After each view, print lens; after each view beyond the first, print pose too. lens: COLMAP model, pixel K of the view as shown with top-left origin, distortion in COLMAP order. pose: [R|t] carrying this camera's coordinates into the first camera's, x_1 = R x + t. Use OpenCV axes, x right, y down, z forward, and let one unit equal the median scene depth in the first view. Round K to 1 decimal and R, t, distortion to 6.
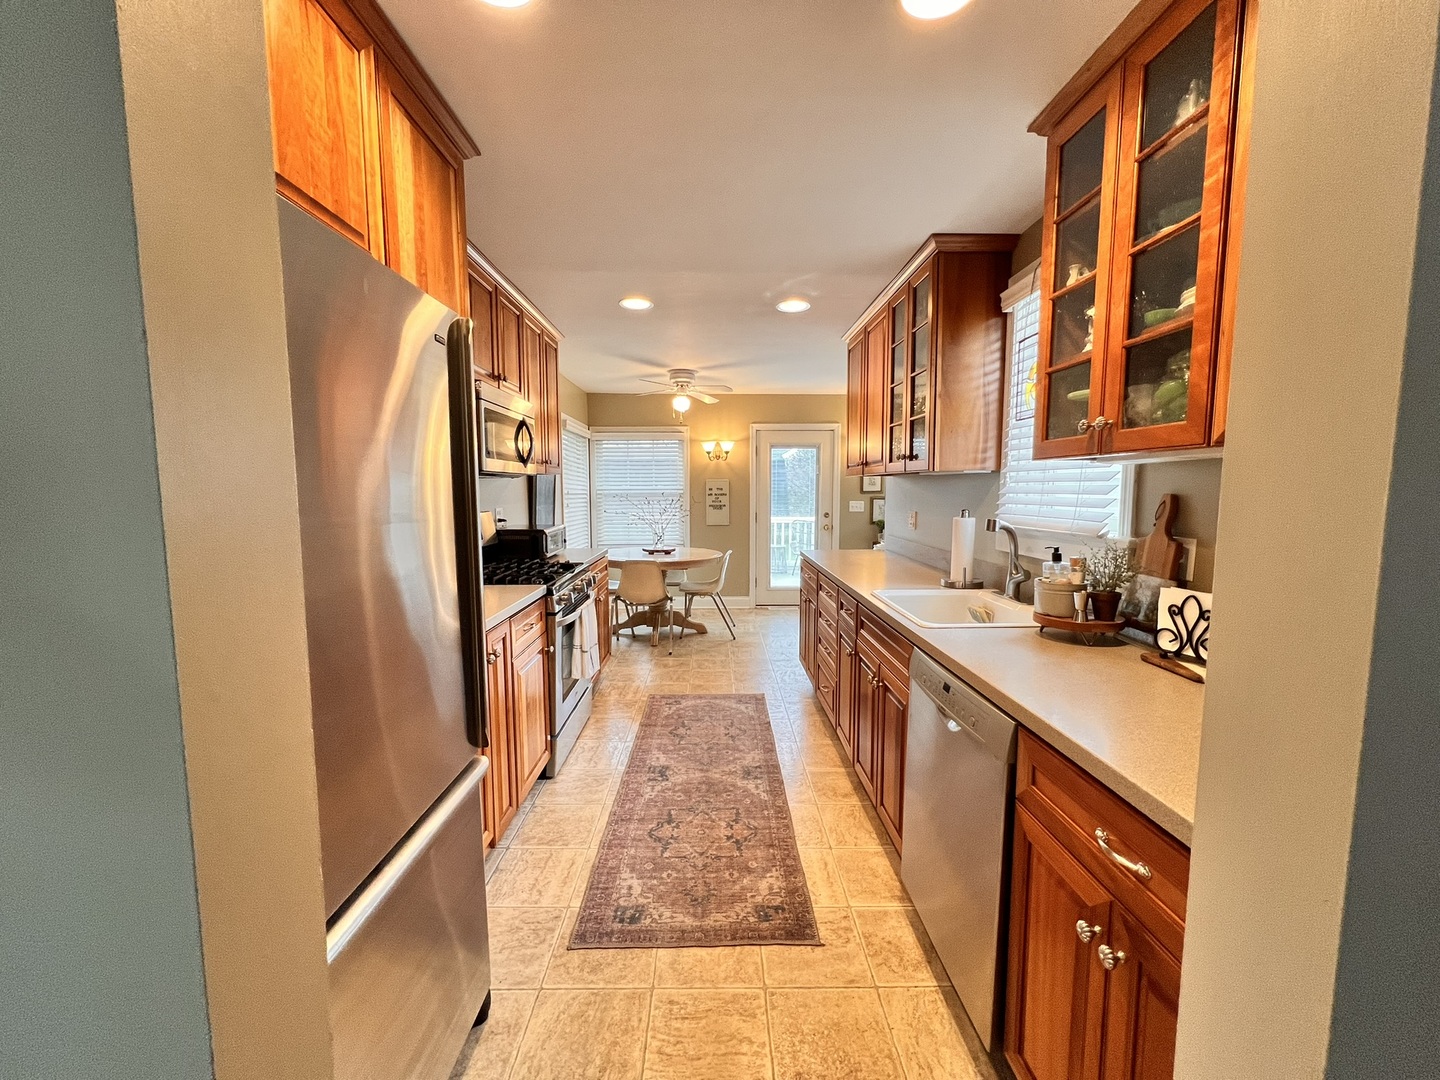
lens RADIAL K [[574.1, 0, 718.3], [0, 574.1, 540.5], [0, 0, 1]] dist [-0.003888, 0.000651]
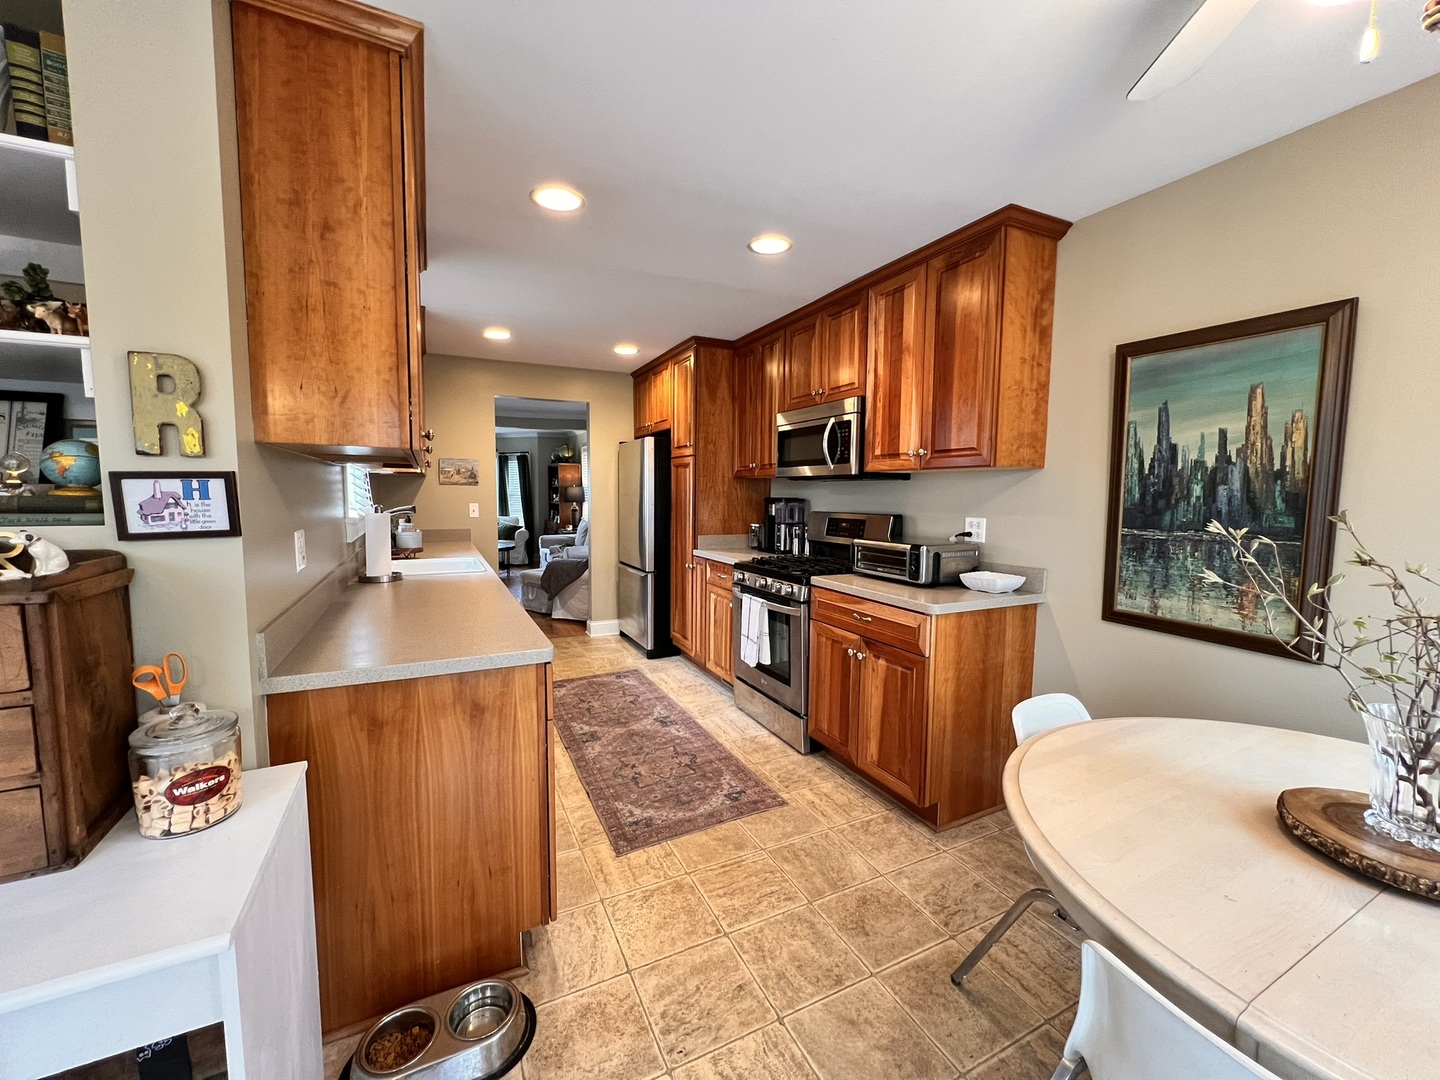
lens RADIAL K [[574.1, 0, 719.9], [0, 574.1, 540.0], [0, 0, 1]] dist [-0.003888, 0.000651]
pose [[-0.900550, 0.028954, -0.433787, 0.246327], [-0.048378, 0.984909, 0.166173, -0.144872], [0.432052, 0.170633, -0.885560, 1.641722]]
